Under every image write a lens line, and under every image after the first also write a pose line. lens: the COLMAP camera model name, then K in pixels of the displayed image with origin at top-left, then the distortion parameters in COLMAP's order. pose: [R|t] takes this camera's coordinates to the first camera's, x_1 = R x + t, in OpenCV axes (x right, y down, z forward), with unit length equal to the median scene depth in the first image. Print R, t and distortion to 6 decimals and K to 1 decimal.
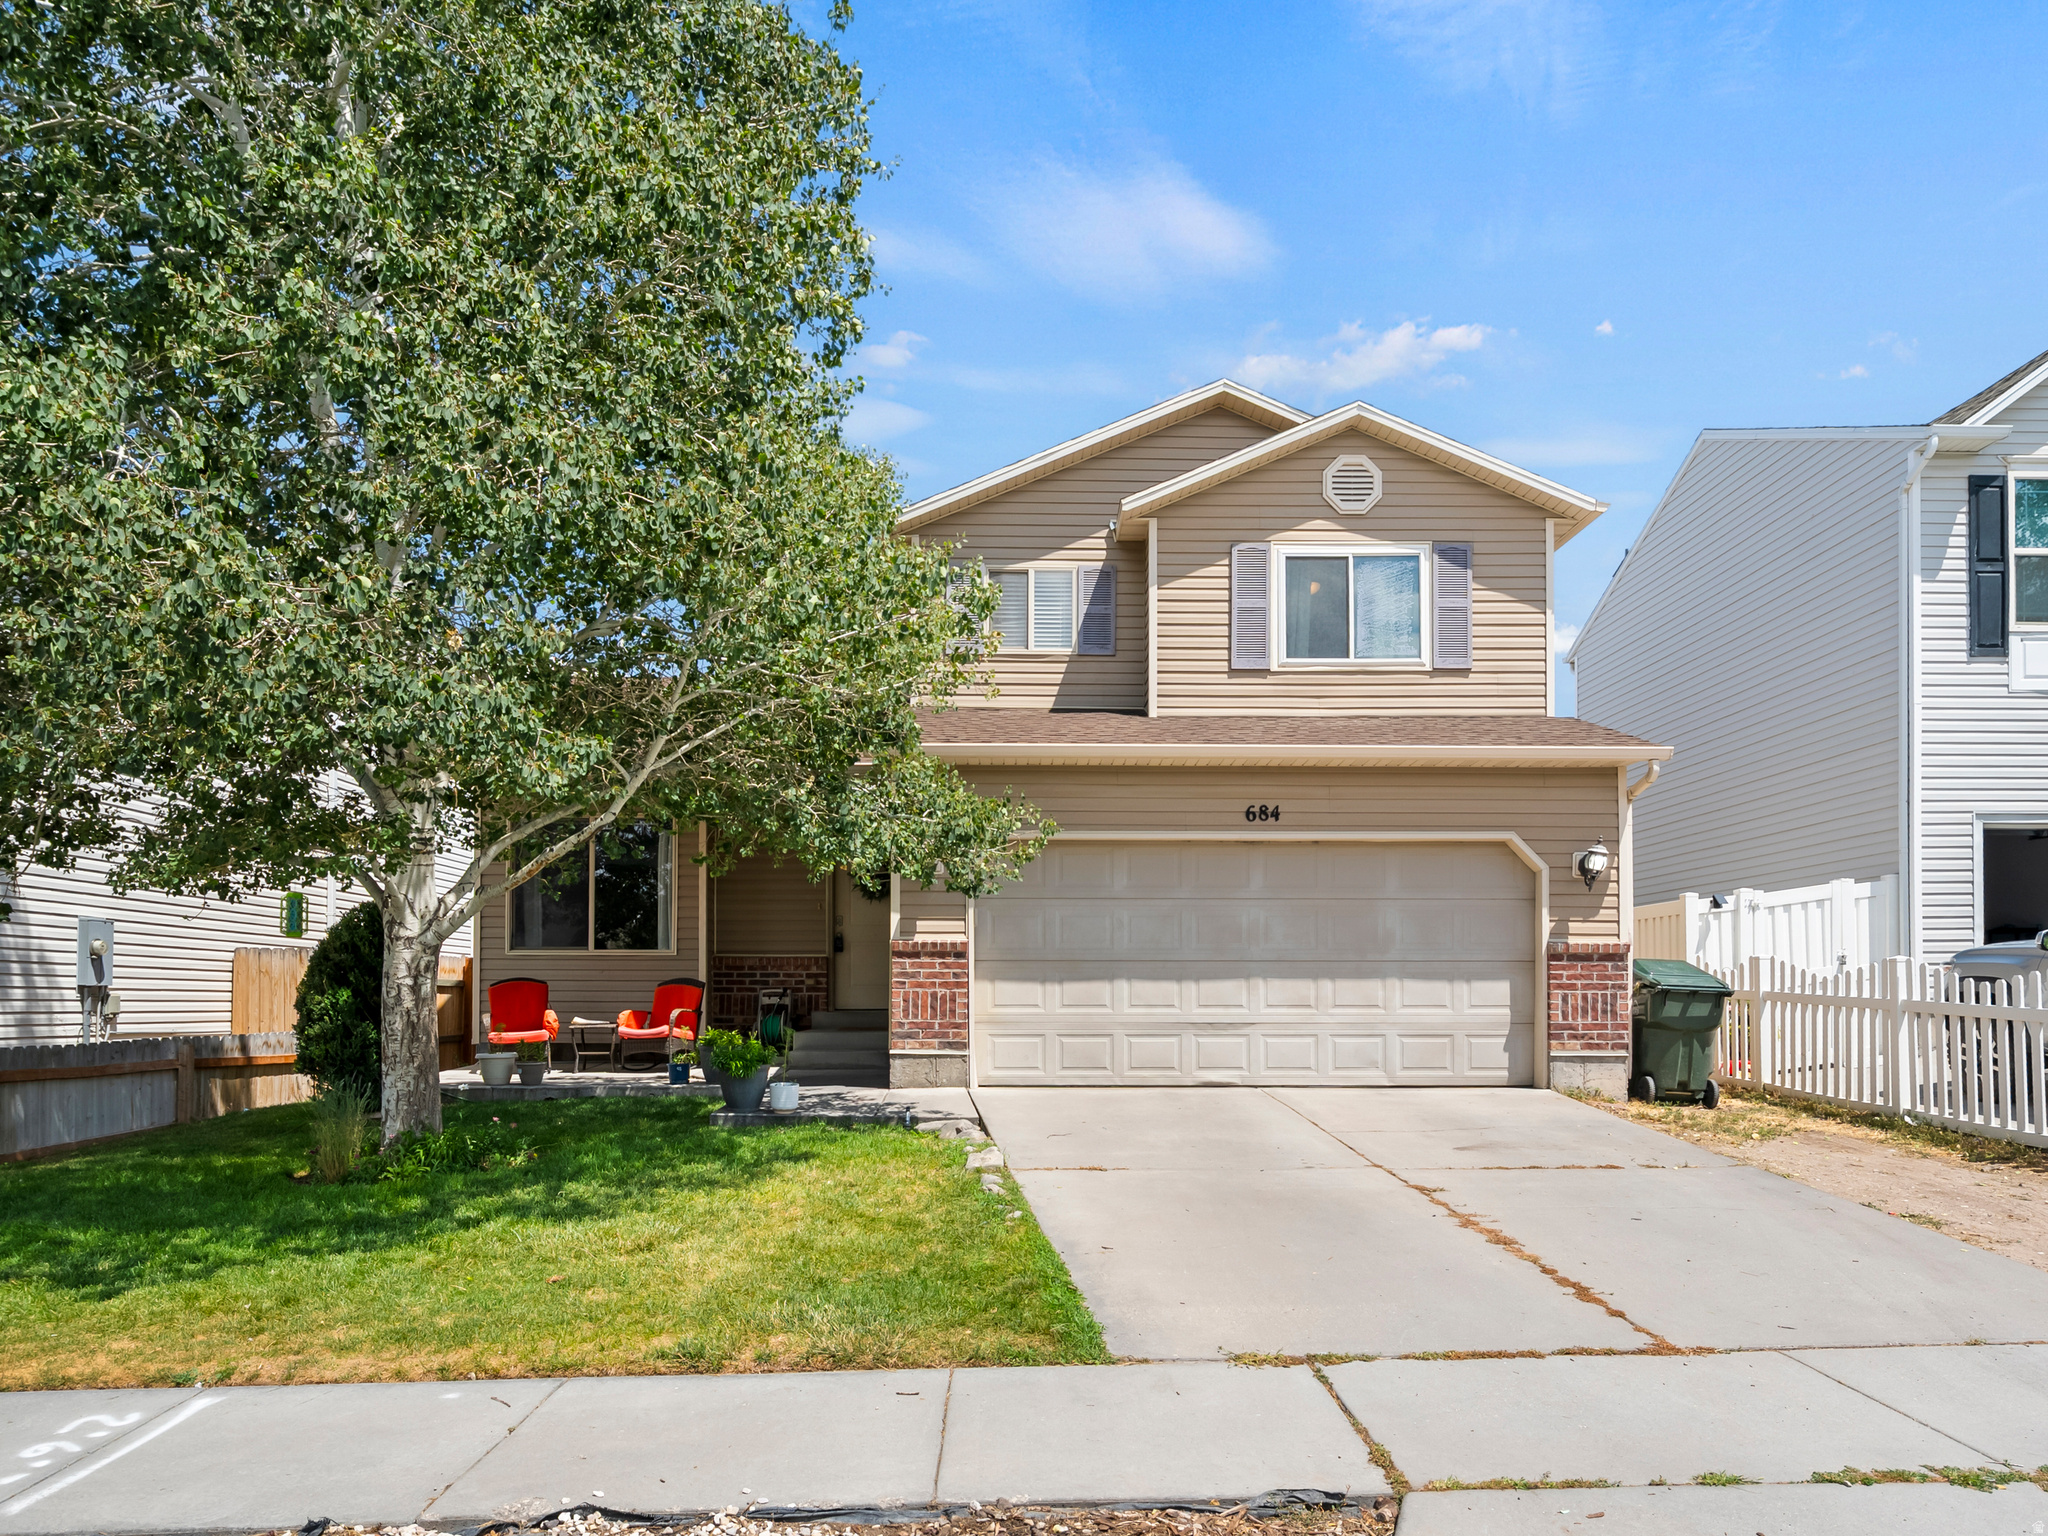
lens RADIAL K [[1181.8, 0, 1024.0], [0, 1181.8, 768.0], [0, 0, 1]] dist [0.001268, 0.000229]
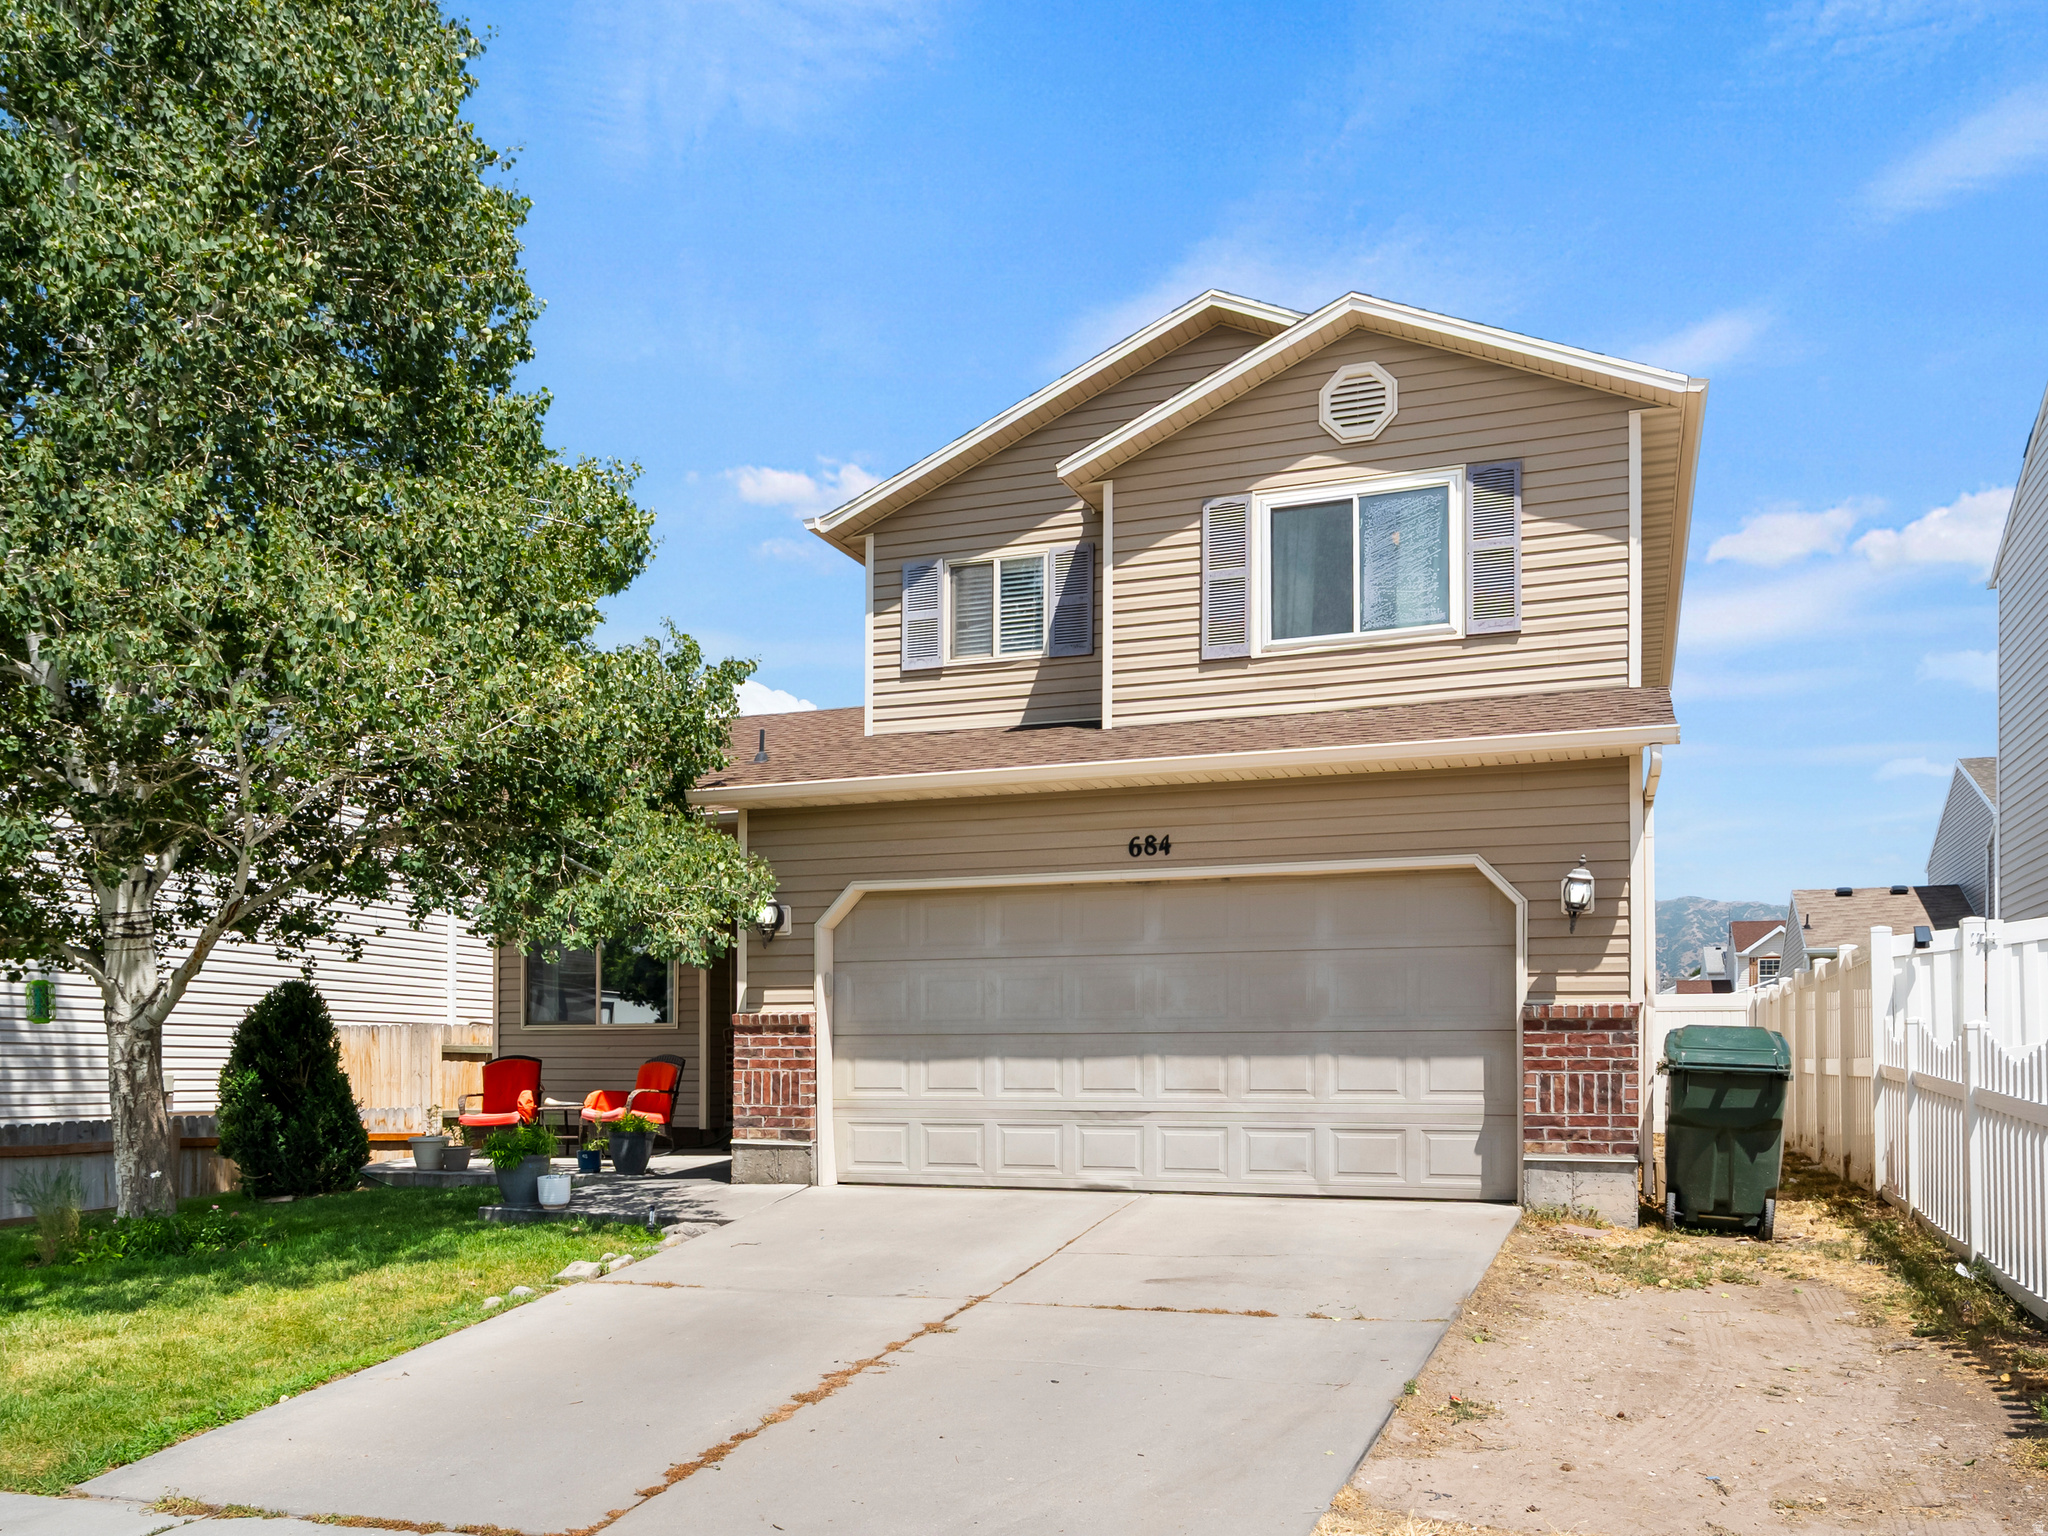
lens RADIAL K [[1435.3, 0, 1027.4], [0, 1435.3, 796.8], [0, 0, 1]] dist [0.006767, 0.003778]
pose [[0.948090, -0.060319, -0.312229, 0.428103], [0.061945, 0.998068, -0.004719, 0.004959], [0.311911, -0.014867, 0.949995, 0.064639]]
